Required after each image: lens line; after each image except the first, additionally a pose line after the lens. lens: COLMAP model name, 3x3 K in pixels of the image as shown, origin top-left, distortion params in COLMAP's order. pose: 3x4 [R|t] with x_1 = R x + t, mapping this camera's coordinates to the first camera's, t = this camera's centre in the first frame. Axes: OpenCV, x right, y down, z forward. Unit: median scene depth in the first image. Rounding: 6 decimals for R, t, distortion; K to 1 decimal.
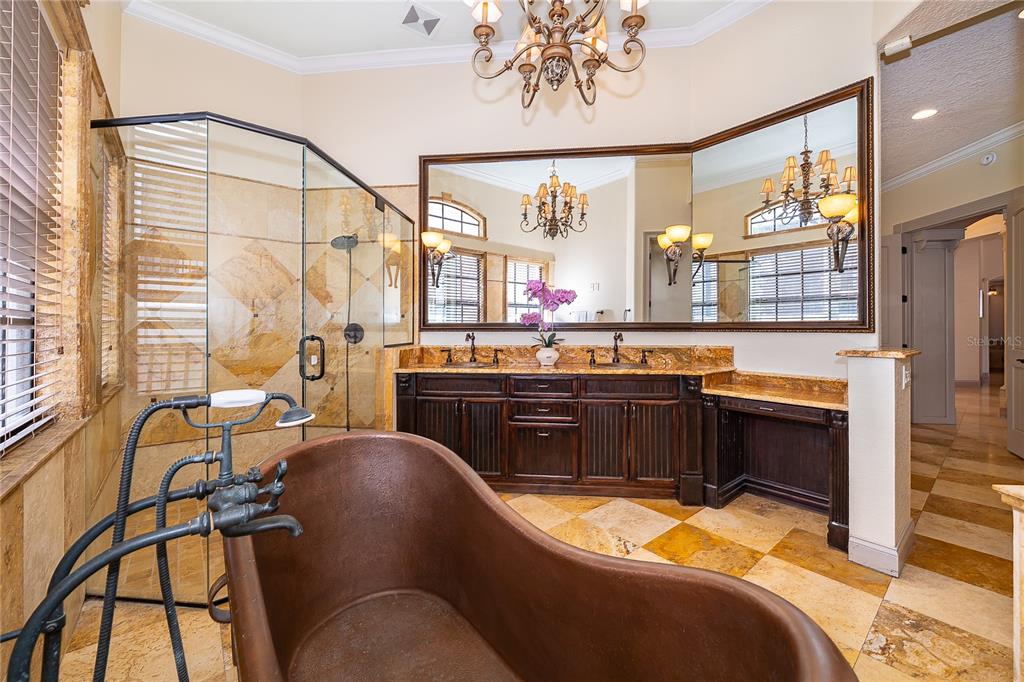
lens RADIAL K [[390.9, 0, 514.8], [0, 390.9, 326.5], [0, 0, 1]] dist [0.006529, 0.000106]
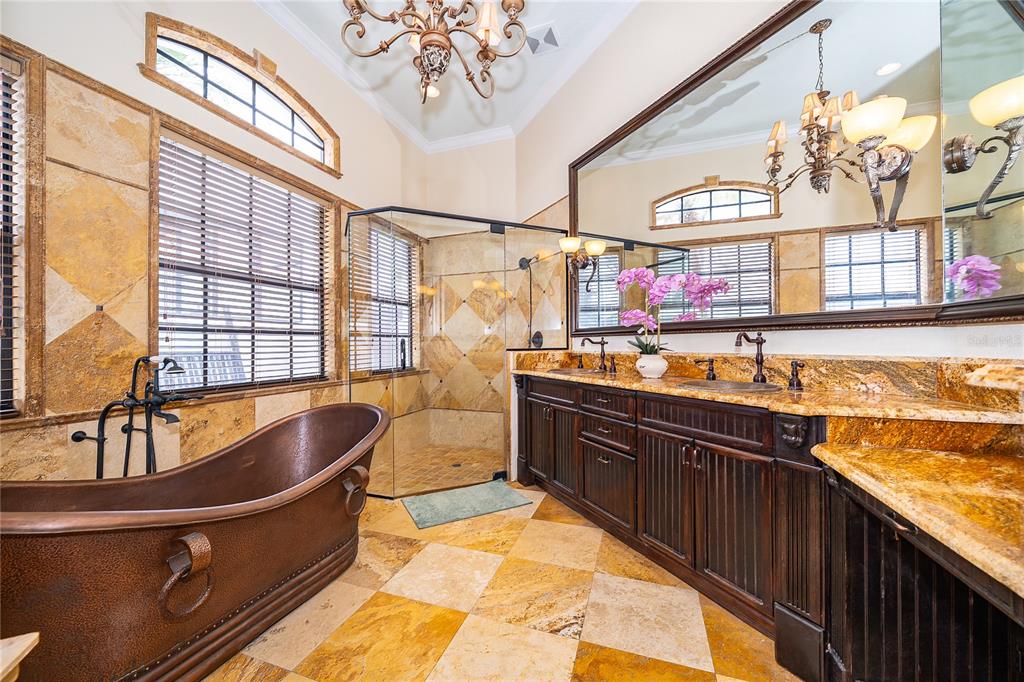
lens RADIAL K [[378.7, 0, 512.0], [0, 378.7, 341.0], [0, 0, 1]] dist [-0.003713, -0.000245]
pose [[0.543835, -0.008863, -0.839146, 0.570663], [0.014276, 0.999897, -0.001309, 0.024967], [0.839071, -0.011268, 0.543905, 0.382278]]
